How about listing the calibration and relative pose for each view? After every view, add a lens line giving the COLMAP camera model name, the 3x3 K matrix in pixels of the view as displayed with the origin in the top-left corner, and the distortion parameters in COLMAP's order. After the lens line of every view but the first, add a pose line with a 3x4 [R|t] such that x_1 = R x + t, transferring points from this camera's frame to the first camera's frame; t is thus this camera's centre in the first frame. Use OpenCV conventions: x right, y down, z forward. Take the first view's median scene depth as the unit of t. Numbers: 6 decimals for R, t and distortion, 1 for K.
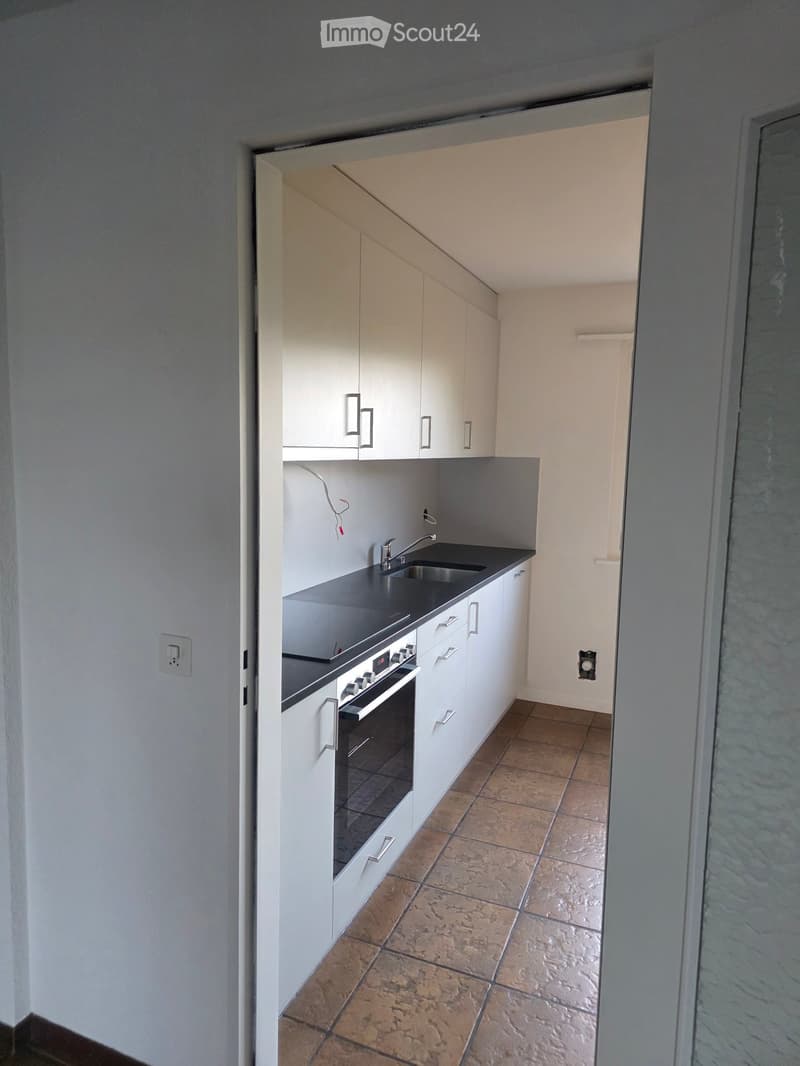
lens RADIAL K [[709.5, 0, 400.0], [0, 709.5, 533.0], [0, 0, 1]] dist [0.059739, -0.004187]
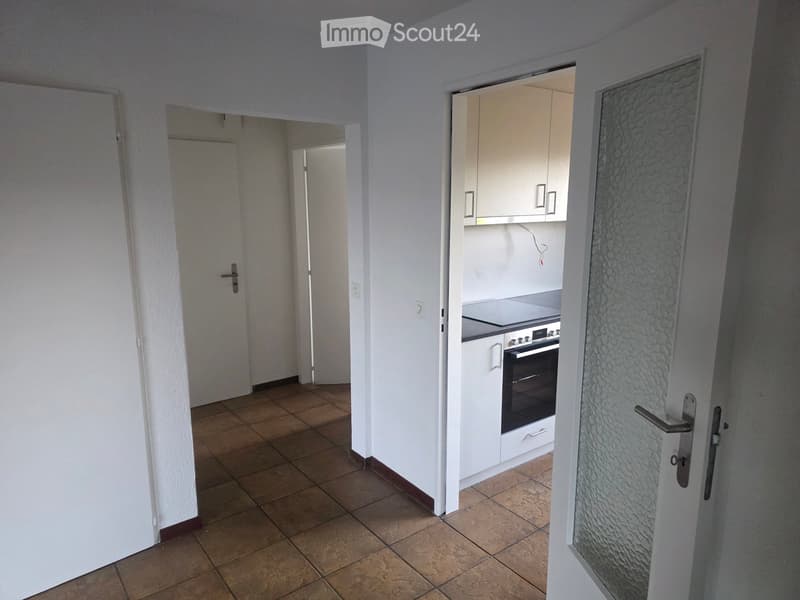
lens RADIAL K [[532.5, 0, 400.0], [0, 532.5, 300.0], [0, 0, 1]] dist [0.059739, -0.004187]
pose [[0.869512, 0.065940, -0.489490, 0.325171], [-0.037272, 0.996982, 0.068097, 0.014581], [0.492503, -0.040967, 0.869346, -0.369368]]
